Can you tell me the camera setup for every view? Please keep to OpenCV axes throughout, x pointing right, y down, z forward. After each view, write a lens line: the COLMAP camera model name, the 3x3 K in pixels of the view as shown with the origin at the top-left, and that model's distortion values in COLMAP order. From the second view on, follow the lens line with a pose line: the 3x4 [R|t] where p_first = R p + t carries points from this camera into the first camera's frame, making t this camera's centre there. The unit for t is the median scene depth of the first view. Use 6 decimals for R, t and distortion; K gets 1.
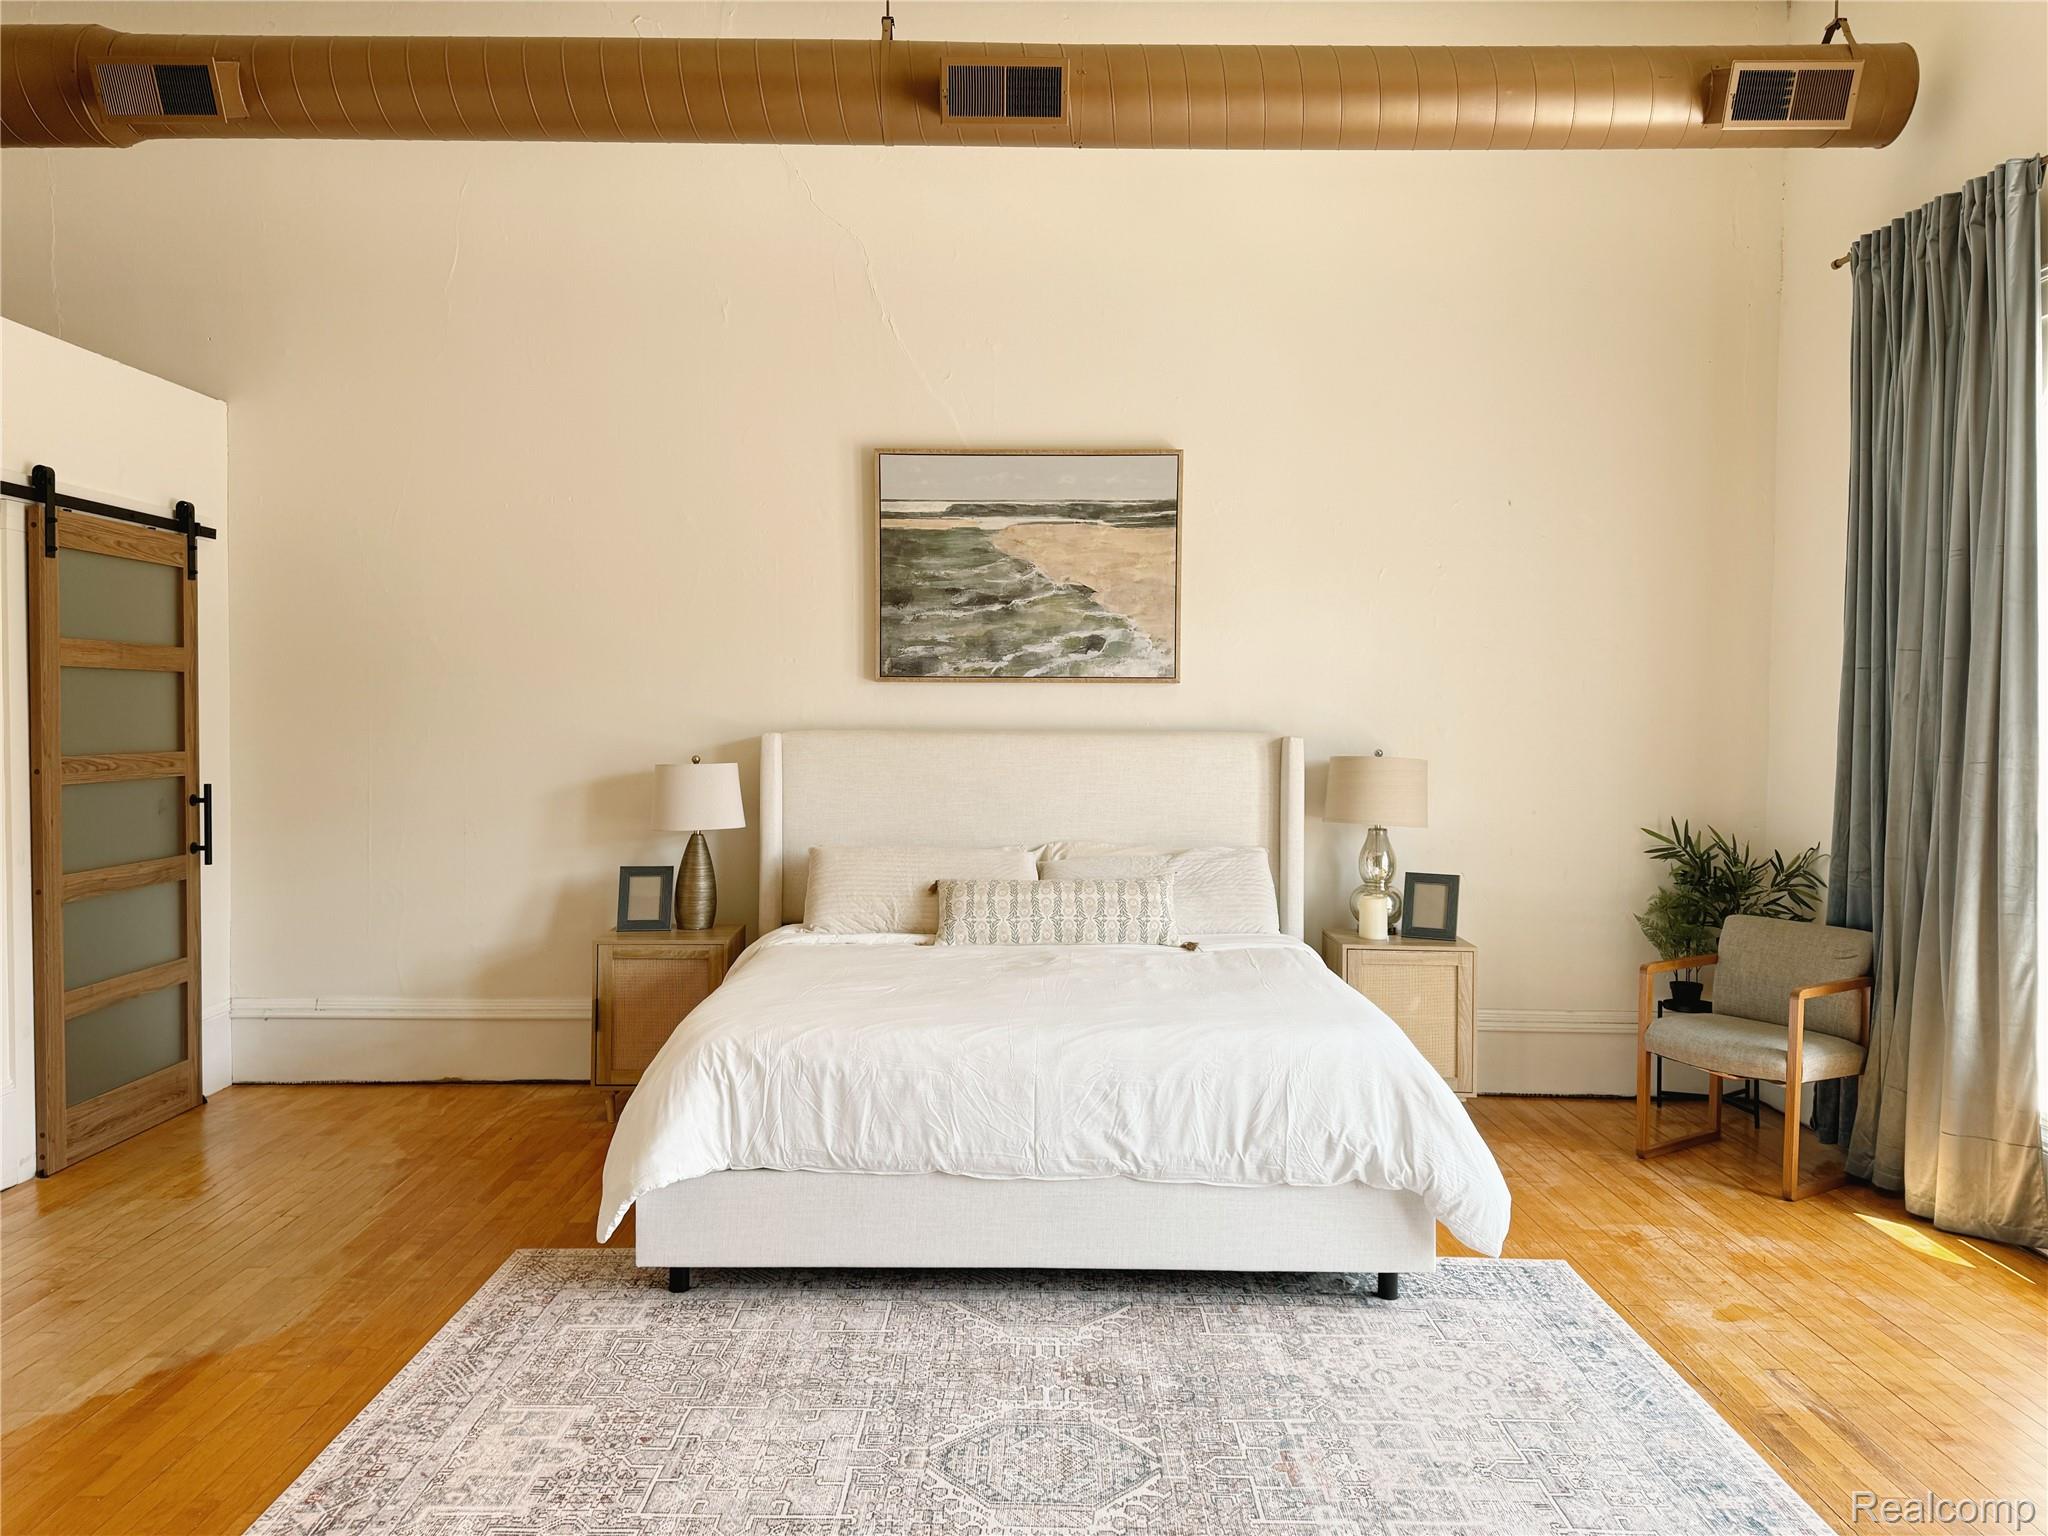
lens RADIAL K [[1414.8, 0, 1023.8], [0, 1414.8, 759.6], [0, 0, 1]] dist [0.020723, -0.045353]
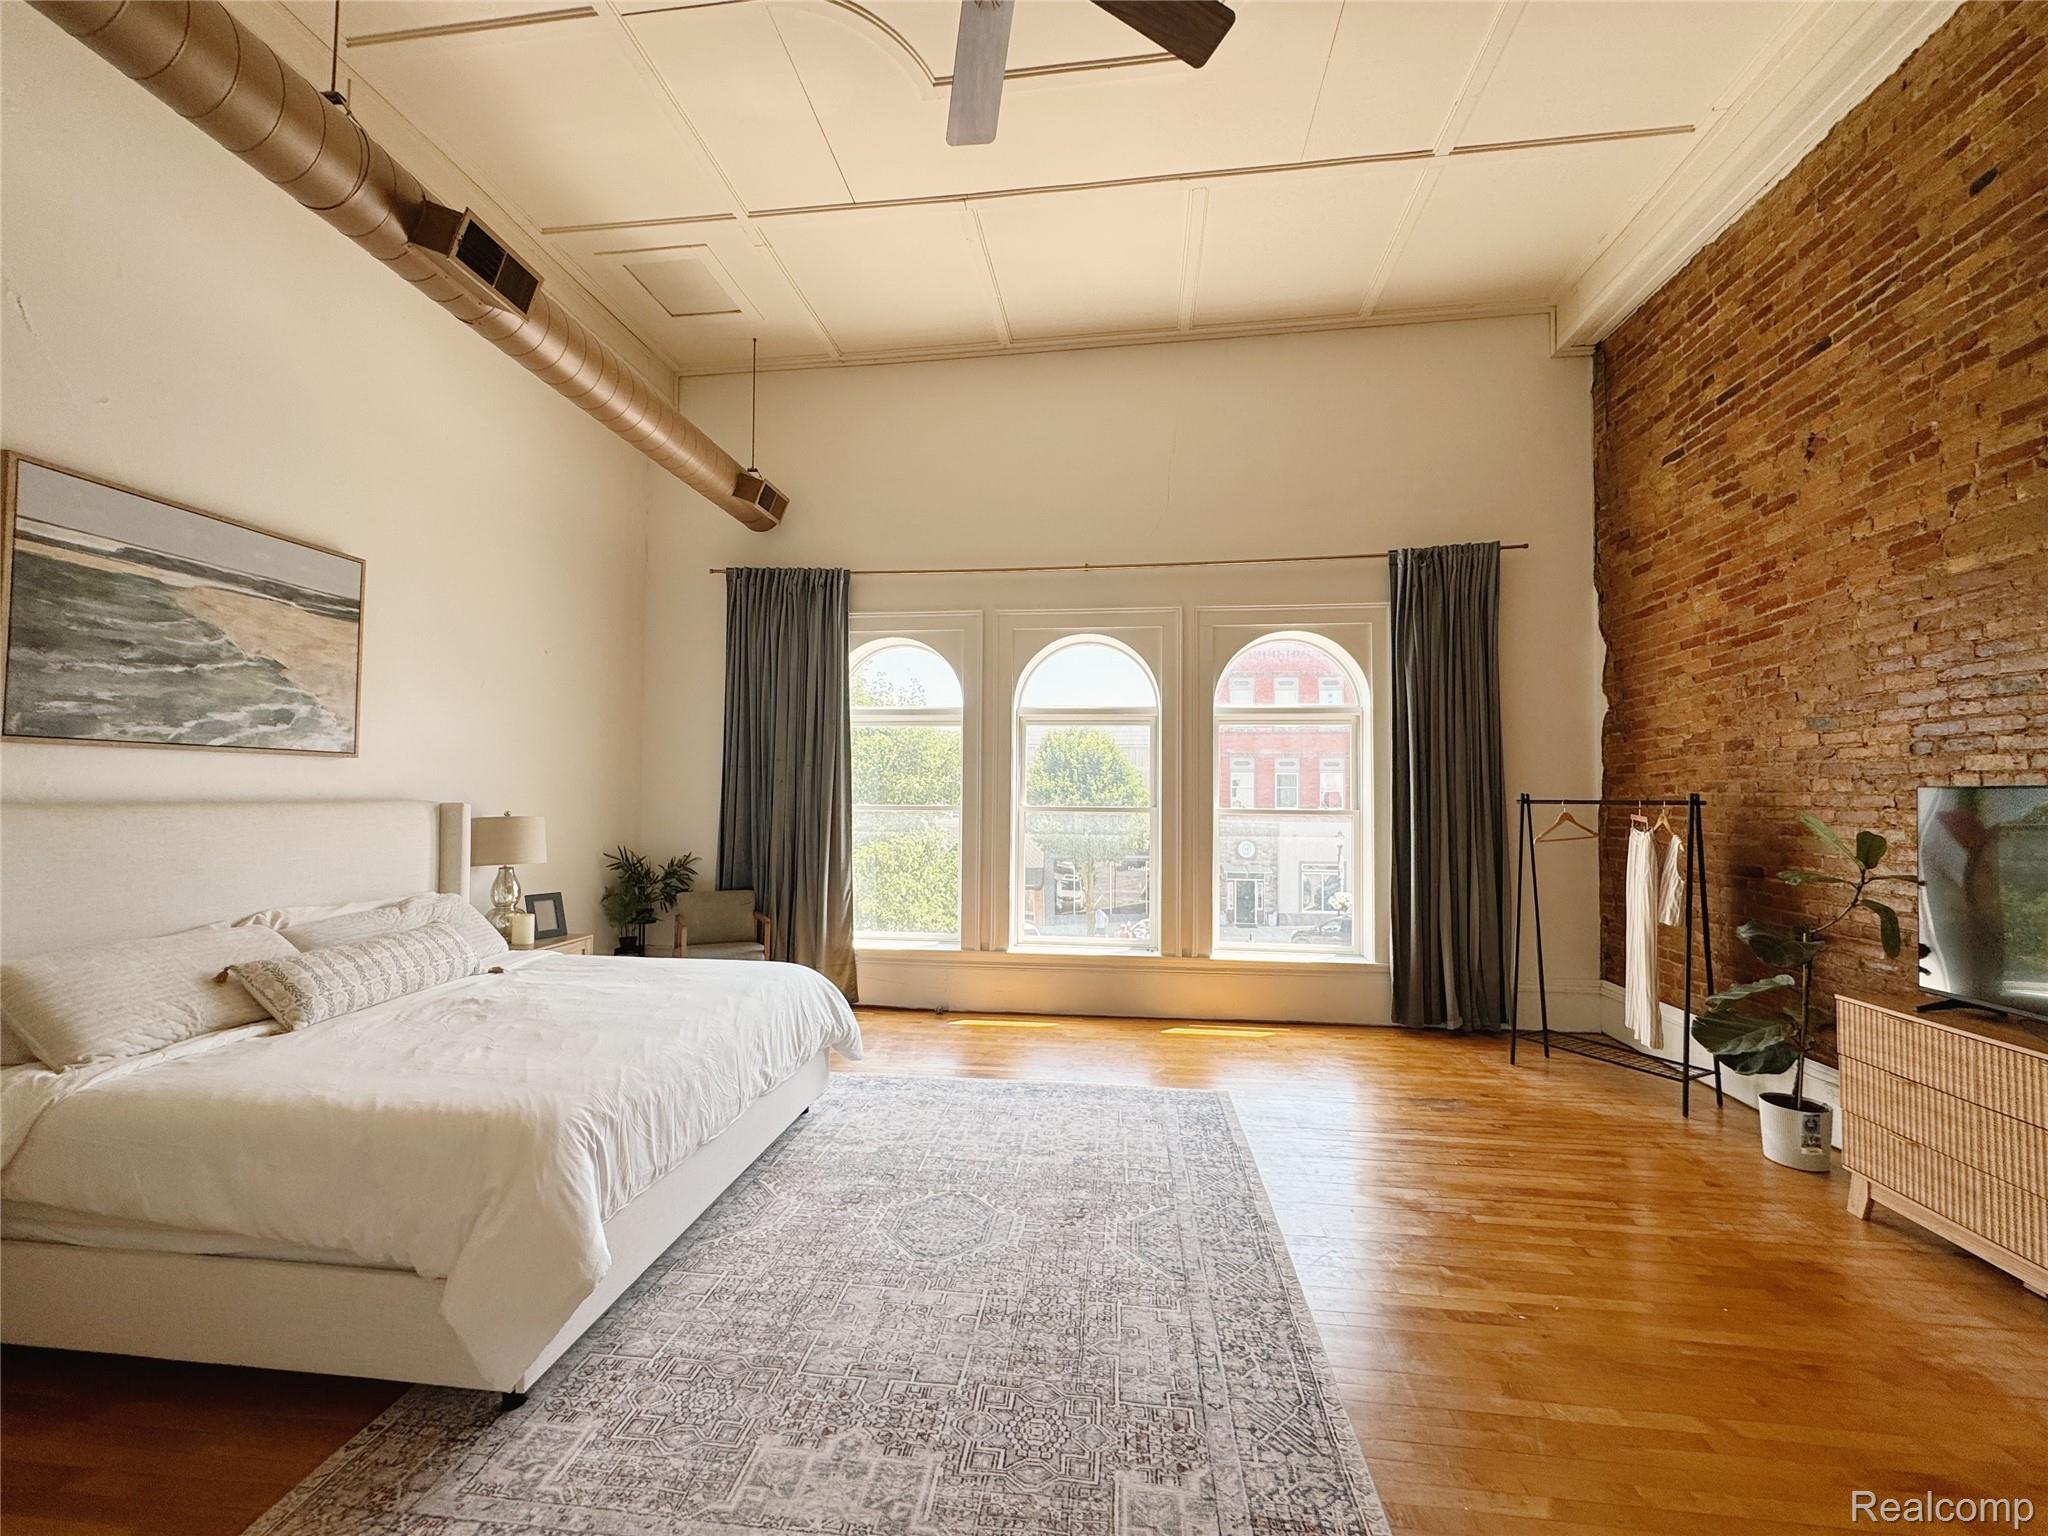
lens RADIAL K [[810.8, 0, 1022.4], [0, 810.8, 766.7], [0, 0, 1]] dist [-0.004761, 0.000796]
pose [[0.124034, 0.027896, 0.991886, -0.477333], [0.029581, 0.999057, -0.031797, -0.009865], [-0.991837, 0.033285, 0.123092, 0.383726]]
